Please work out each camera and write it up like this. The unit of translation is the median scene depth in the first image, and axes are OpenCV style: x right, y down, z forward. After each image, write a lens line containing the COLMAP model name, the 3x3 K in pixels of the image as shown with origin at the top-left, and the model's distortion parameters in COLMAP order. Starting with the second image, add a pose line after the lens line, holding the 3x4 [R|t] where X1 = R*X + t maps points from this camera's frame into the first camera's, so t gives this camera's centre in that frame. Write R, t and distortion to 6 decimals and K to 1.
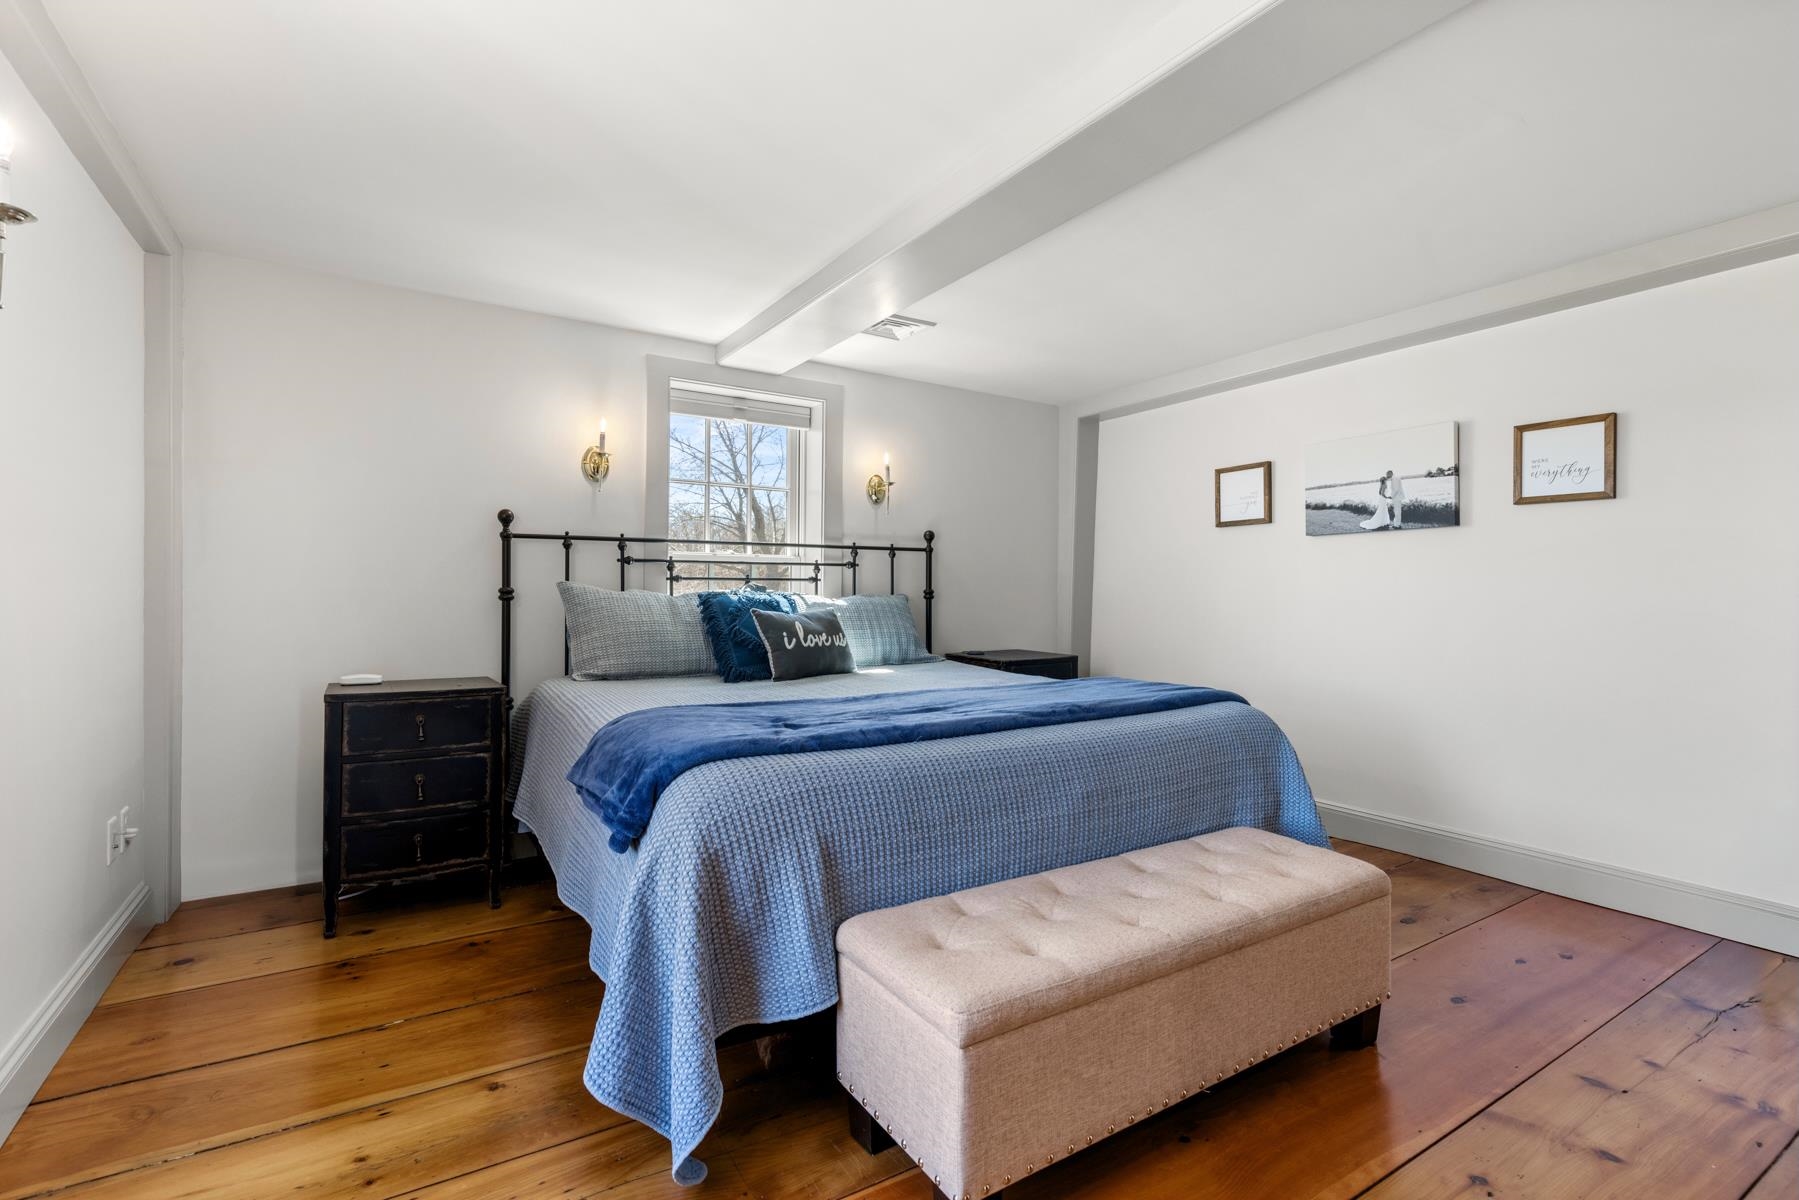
lens RADIAL K [[814.8, 0, 908.5], [0, 814.8, 601.7], [0, 0, 1]] dist [-0.001021, -0.001011]
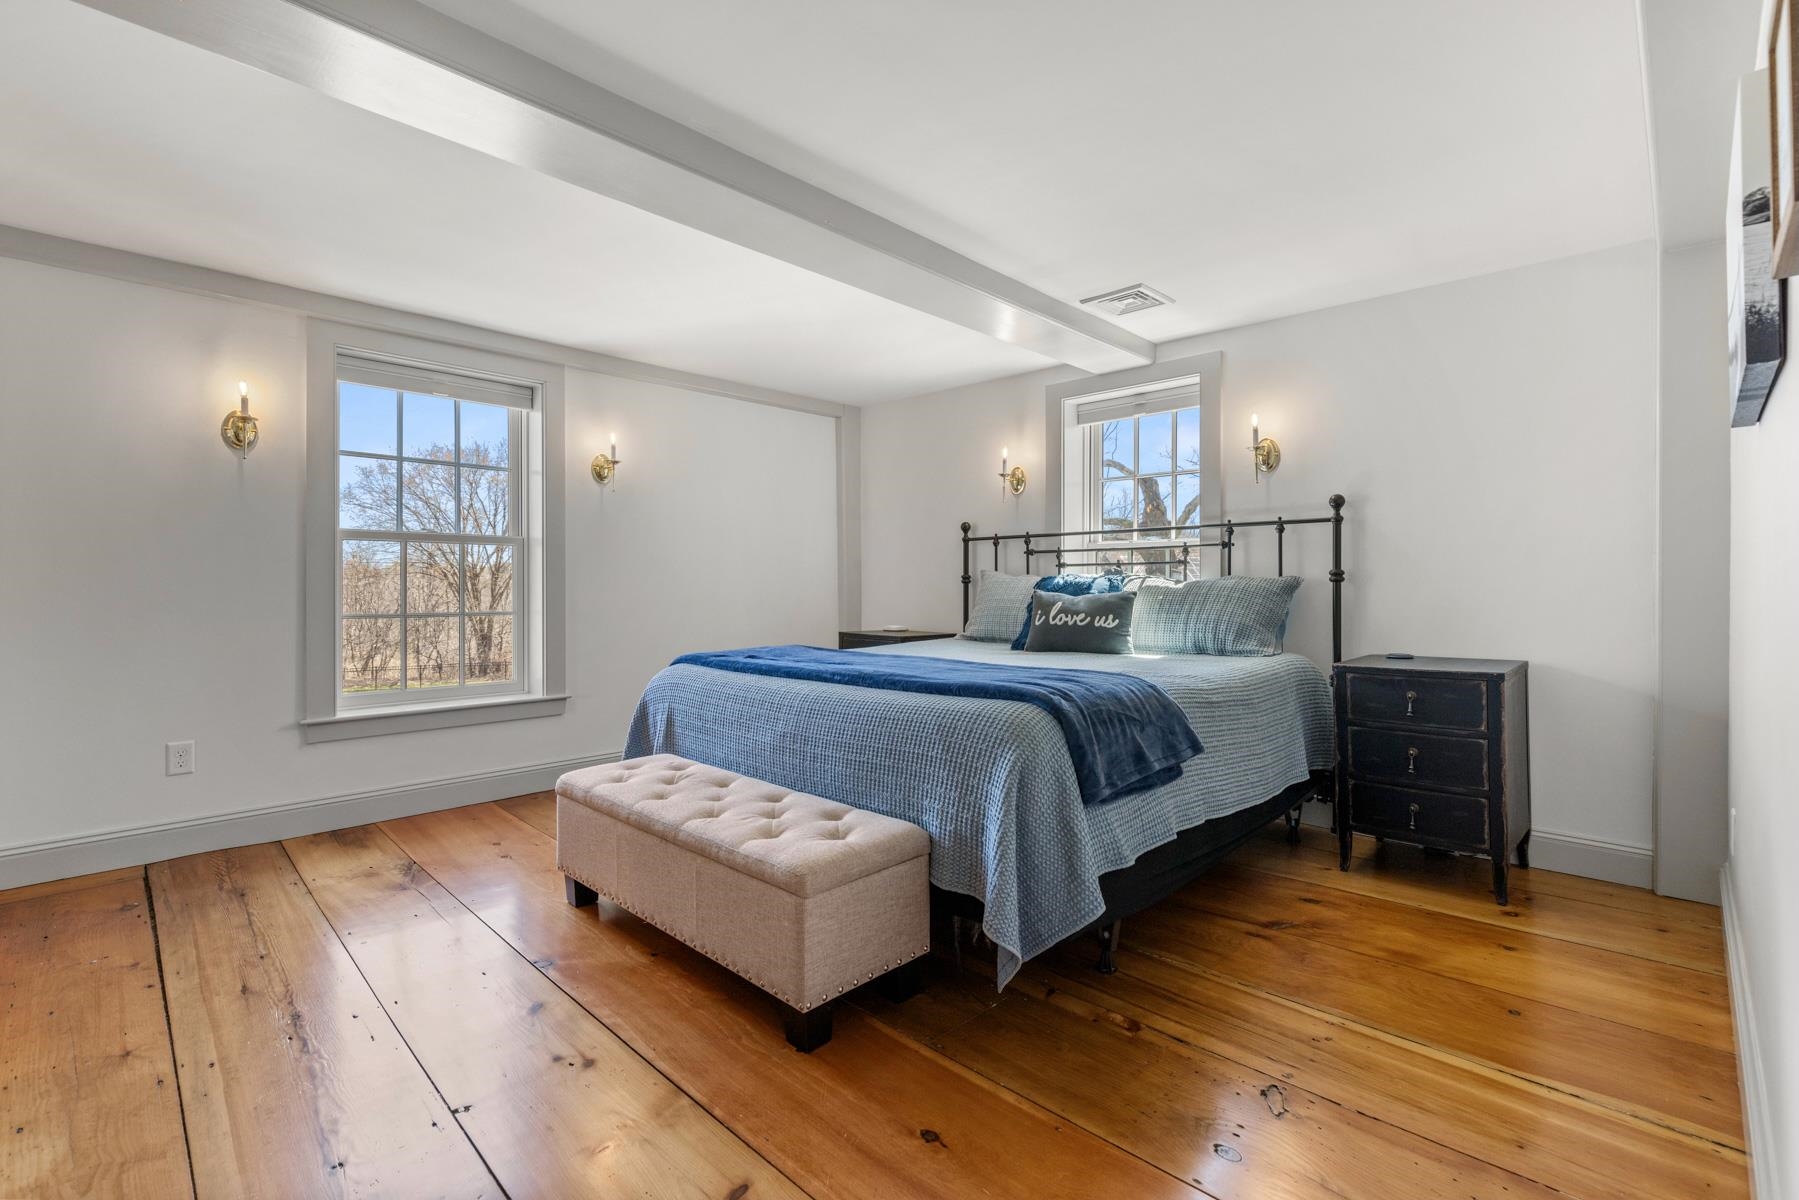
lens RADIAL K [[814.8, 0, 901.6], [0, 814.8, 584.8], [0, 0, 1]] dist [-0.001021, -0.001011]
pose [[0.233728, -0.000300, -0.972302, 0.828519], [-0.004133, 0.999991, -0.001302, 0.002778], [0.972293, 0.004323, 0.233725, 0.488137]]
